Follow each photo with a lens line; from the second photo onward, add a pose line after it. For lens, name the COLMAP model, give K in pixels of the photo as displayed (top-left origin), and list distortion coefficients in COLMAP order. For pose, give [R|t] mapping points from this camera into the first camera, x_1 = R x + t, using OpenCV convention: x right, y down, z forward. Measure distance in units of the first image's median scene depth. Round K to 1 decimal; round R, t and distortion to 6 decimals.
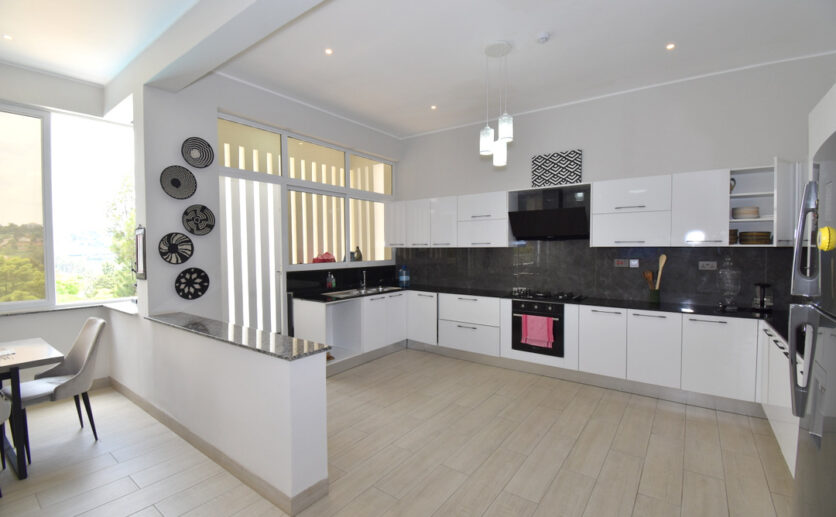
lens RADIAL K [[373.2, 0, 417.8], [0, 373.2, 257.7], [0, 0, 1]] dist [-0.000479, 0.000004]
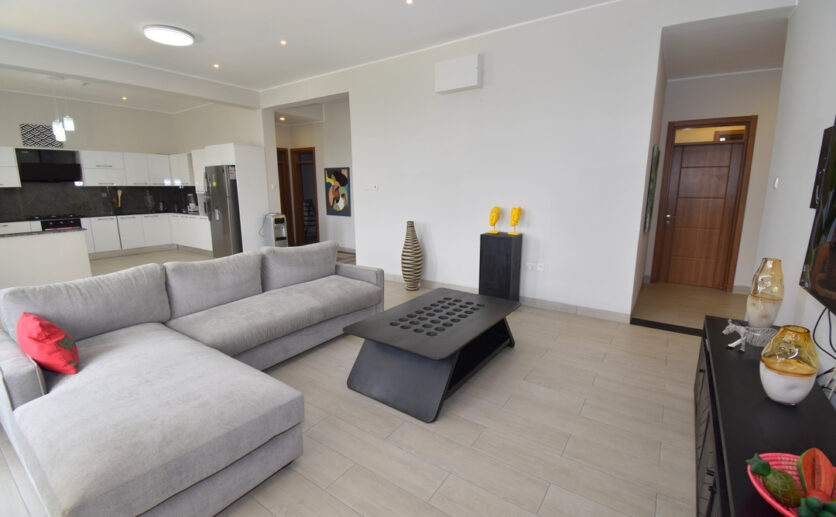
lens RADIAL K [[373.2, 0, 414.9], [0, 373.2, 255.3], [0, 0, 1]] dist [-0.000479, 0.000004]
pose [[-0.026592, -0.187698, 0.981867, -1.286819], [0.037651, 0.981329, 0.188615, 0.016314], [-0.998937, 0.041984, -0.019029, -0.500444]]
